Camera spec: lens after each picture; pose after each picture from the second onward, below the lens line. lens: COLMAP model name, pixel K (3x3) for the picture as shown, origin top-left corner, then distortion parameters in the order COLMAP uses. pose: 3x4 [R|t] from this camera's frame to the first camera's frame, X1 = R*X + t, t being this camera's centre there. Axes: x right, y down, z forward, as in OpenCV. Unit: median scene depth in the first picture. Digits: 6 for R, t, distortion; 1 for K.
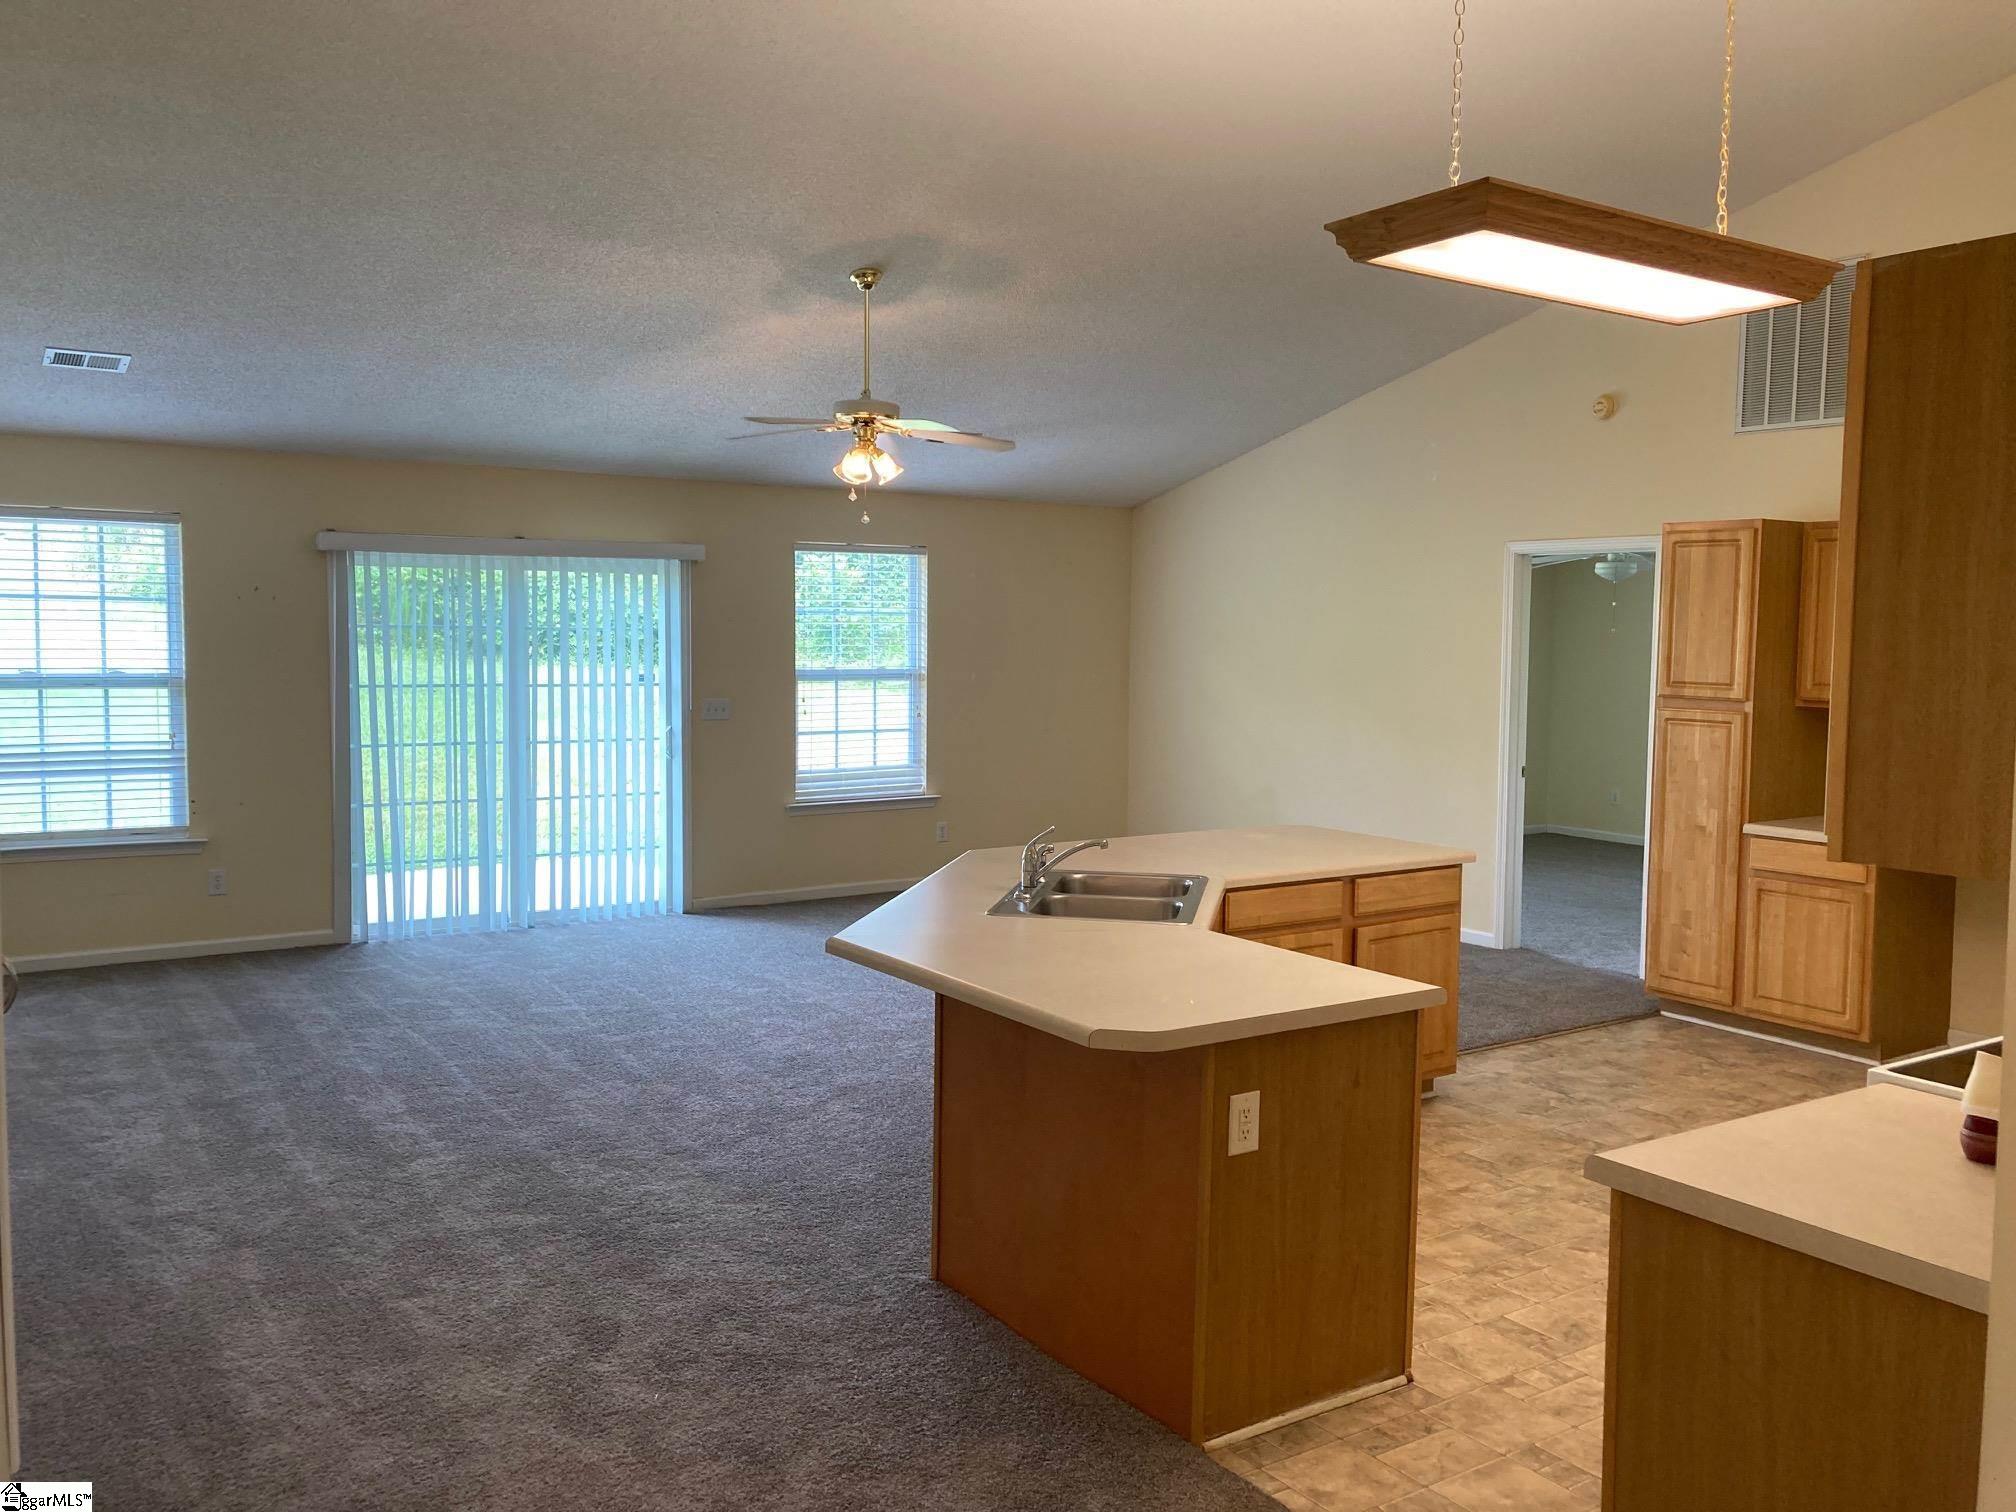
lens RADIAL K [[1641.1, 0, 1008.0], [0, 1641.1, 756.0], [0, 0, 1]] dist [-0.020160, -0.005319]
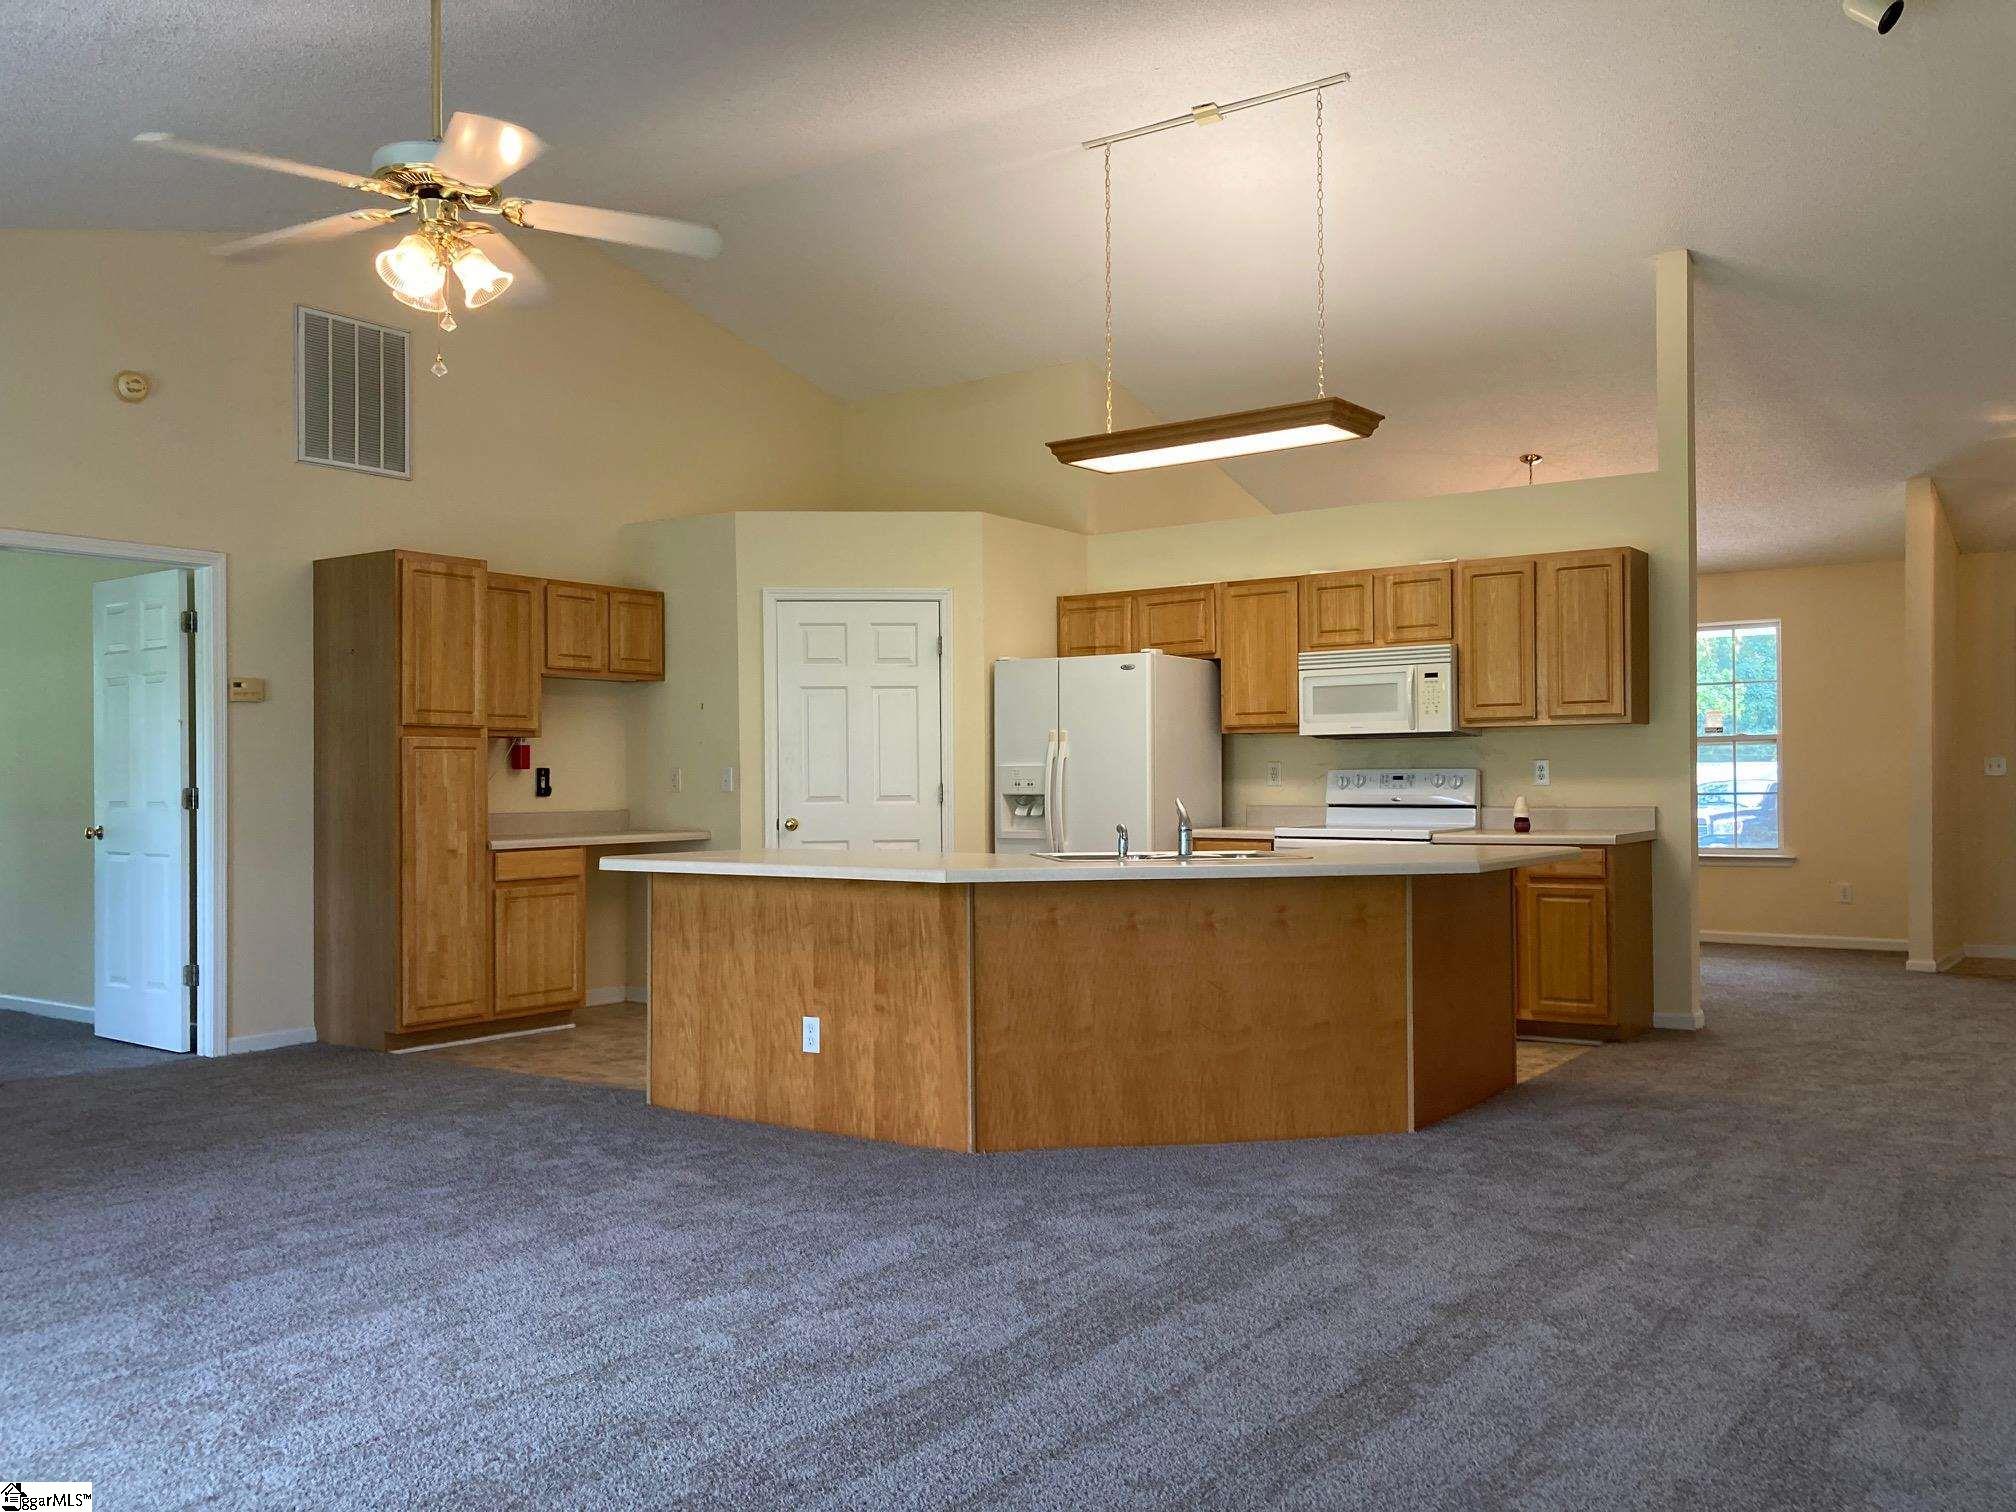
lens RADIAL K [[1641.1, 0, 1008.0], [0, 1641.1, 756.0], [0, 0, 1]] dist [-0.020160, -0.005319]
pose [[-0.361342, -0.001458, 0.932432, -0.667303], [0.074147, 0.996787, 0.030292, -0.021269], [-0.929481, 0.080083, -0.360073, 1.049484]]
